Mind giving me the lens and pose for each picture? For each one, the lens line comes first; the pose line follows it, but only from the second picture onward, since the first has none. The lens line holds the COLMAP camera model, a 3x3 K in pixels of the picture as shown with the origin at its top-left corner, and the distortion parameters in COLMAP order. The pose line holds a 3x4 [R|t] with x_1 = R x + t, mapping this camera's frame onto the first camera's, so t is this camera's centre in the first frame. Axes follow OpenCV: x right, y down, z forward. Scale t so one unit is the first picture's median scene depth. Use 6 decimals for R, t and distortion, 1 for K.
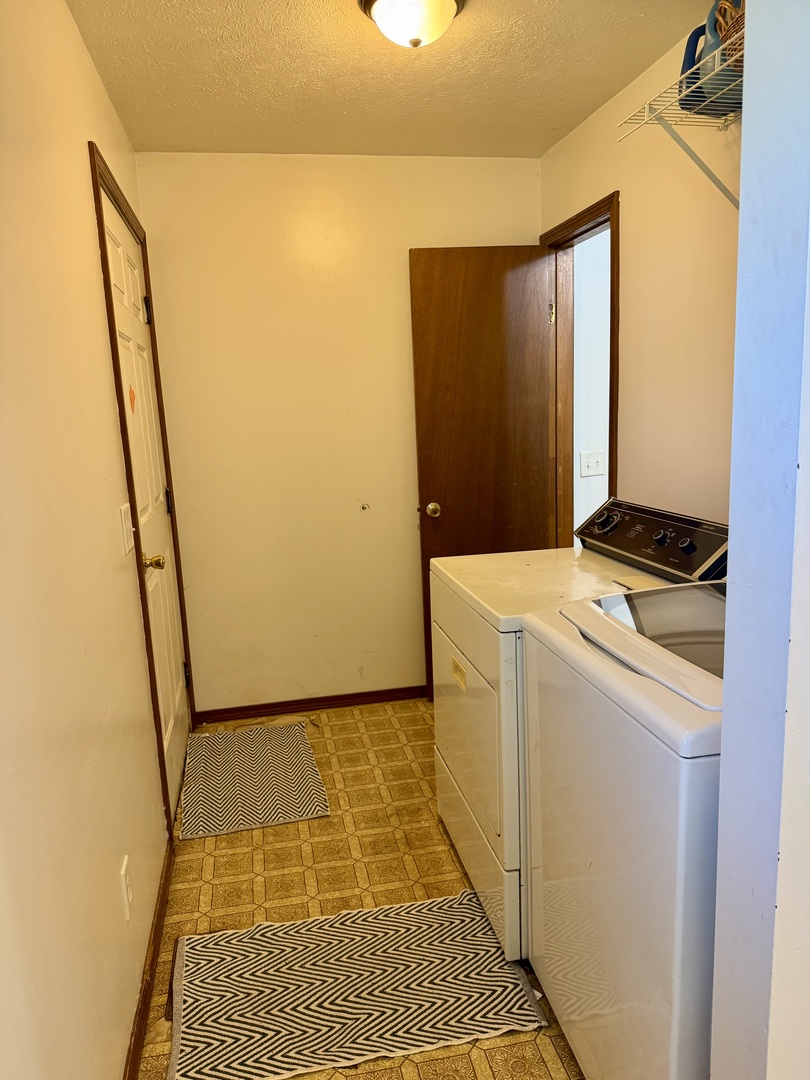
lens RADIAL K [[753.1, 0, 405.0], [0, 753.1, 540.0], [0, 0, 1]] dist [-0.004845, -0.002160]
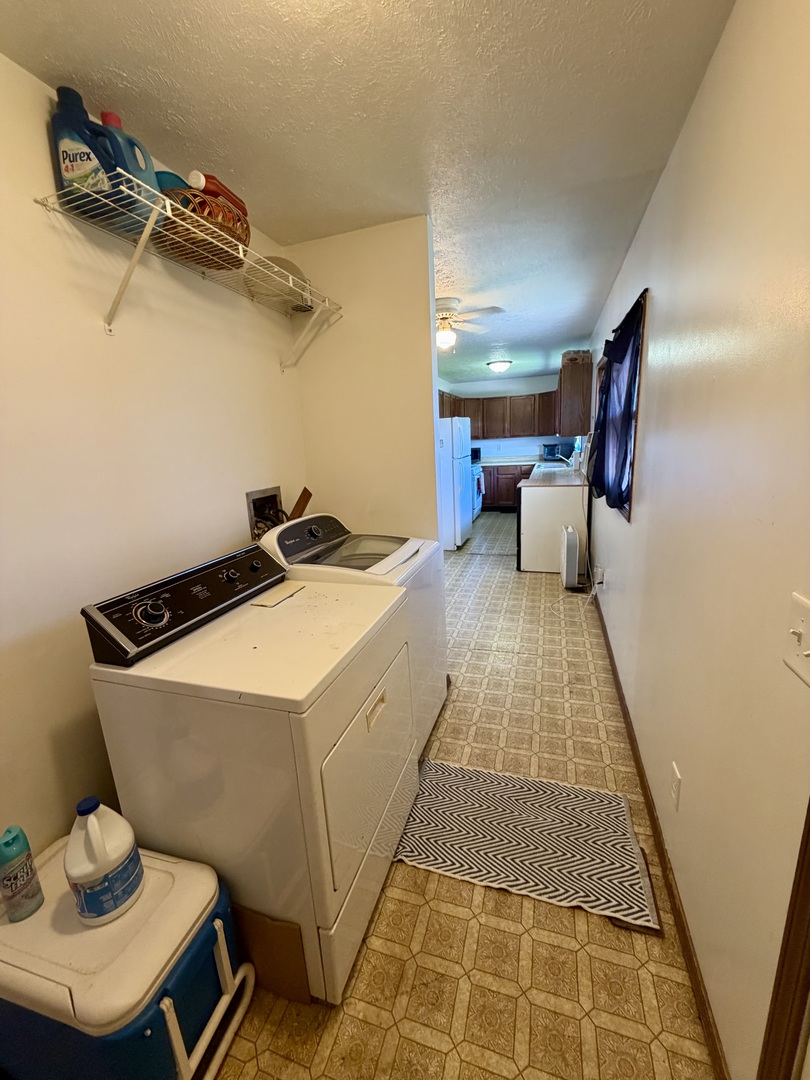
lens RADIAL K [[431.1, 0, 405.4], [0, 431.1, 537.6], [0, 0, 1]] dist [-0.000759, 0.000077]
pose [[-0.865866, -0.020192, 0.499868, -0.256570], [0.175669, 0.923287, 0.341588, -0.241996], [-0.468418, 0.383581, -0.795896, 1.314705]]
